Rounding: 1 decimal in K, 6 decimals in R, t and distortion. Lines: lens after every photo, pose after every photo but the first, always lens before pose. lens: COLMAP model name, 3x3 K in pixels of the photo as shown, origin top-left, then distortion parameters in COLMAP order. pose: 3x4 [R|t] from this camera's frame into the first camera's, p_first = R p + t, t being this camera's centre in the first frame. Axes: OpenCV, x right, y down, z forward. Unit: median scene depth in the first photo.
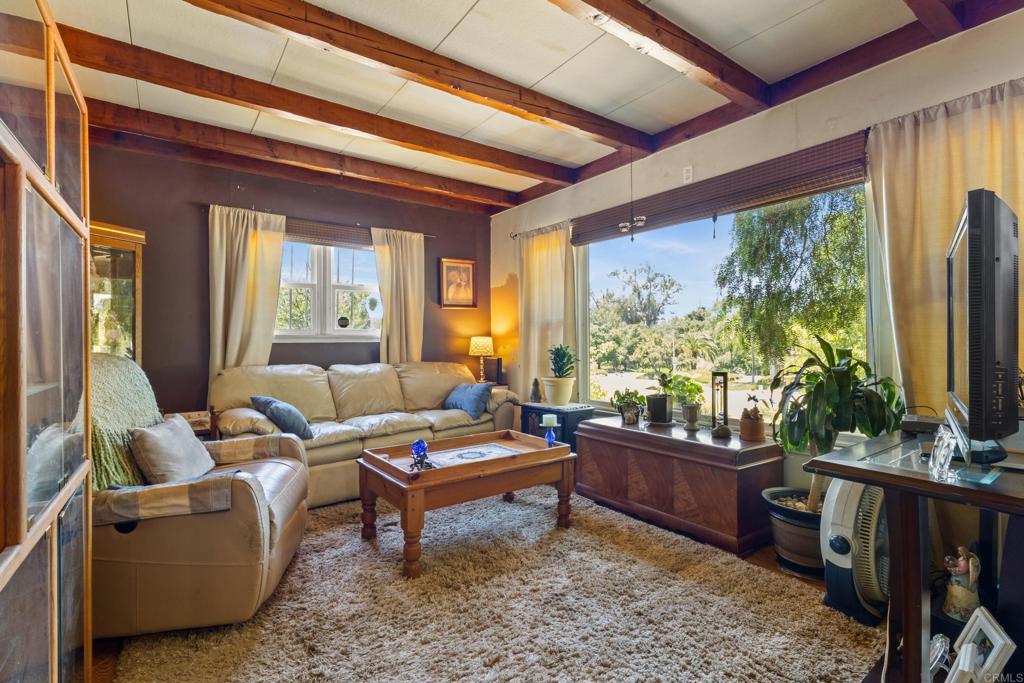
lens RADIAL K [[479.8, 0, 511.4], [0, 479.8, 339.0], [0, 0, 1]] dist [0.006266, 0.001289]
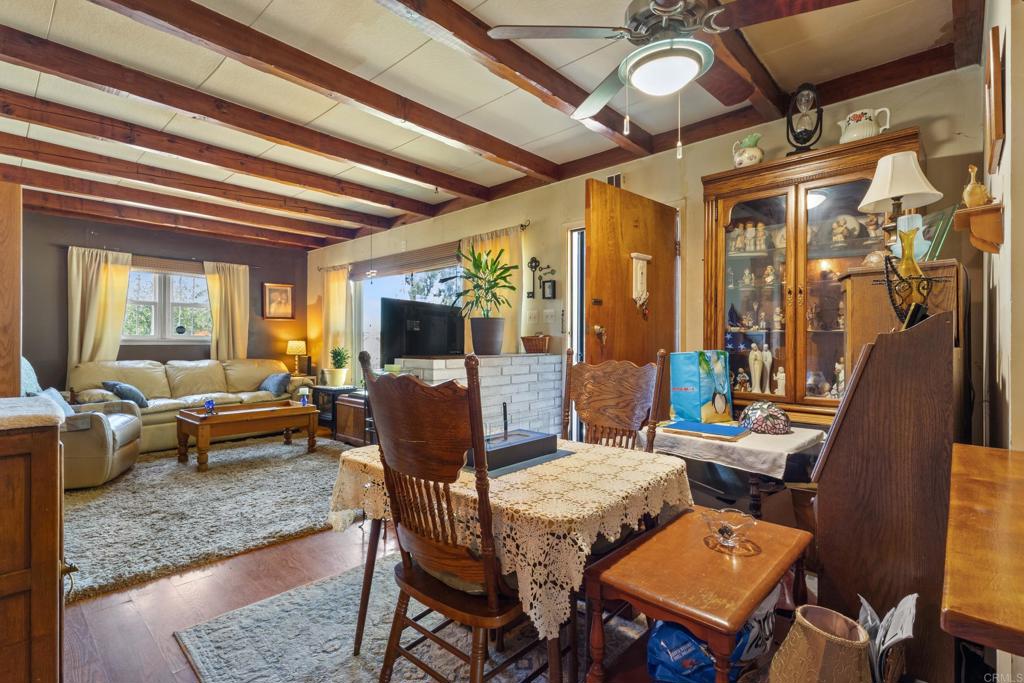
lens RADIAL K [[479.8, 0, 509.2], [0, 479.8, 340.6], [0, 0, 1]] dist [0.006266, 0.001289]
pose [[0.978925, 0.006684, 0.204110, 0.321303], [-0.006735, 0.999977, -0.000446, -0.010979], [-0.204109, -0.000938, 0.978948, -0.596460]]
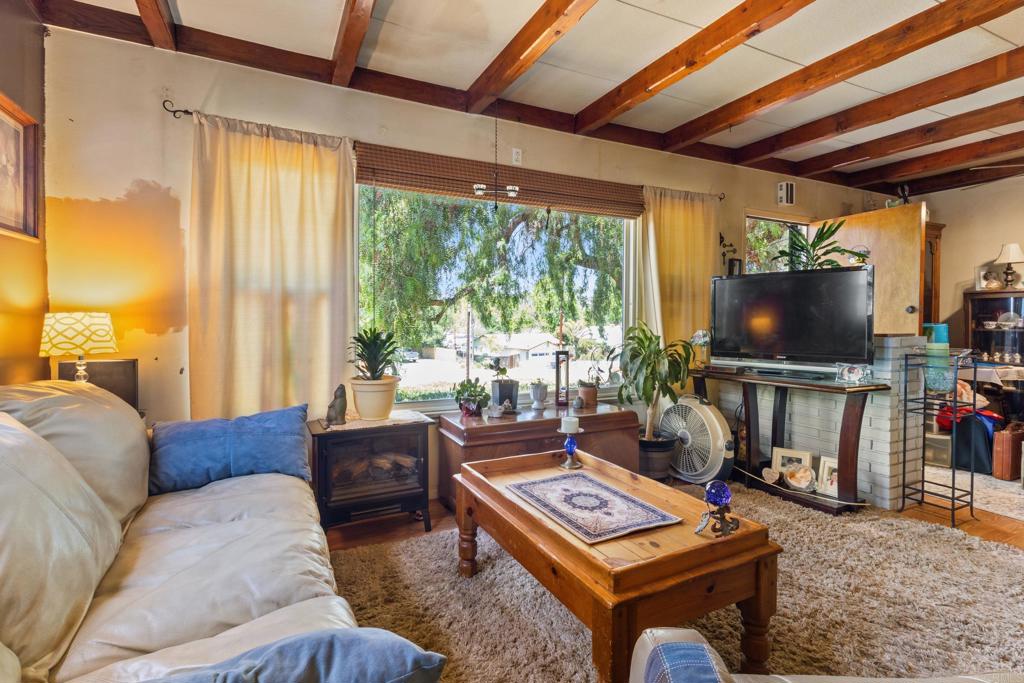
lens RADIAL K [[479.8, 0, 509.2], [0, 479.8, 336.7], [0, 0, 1]] dist [0.006266, 0.001289]
pose [[0.175174, -0.017939, 0.984374, -0.632469], [-0.000326, 0.999833, 0.018279, 0.013469], [-0.984538, -0.003523, 0.175138, 0.847372]]
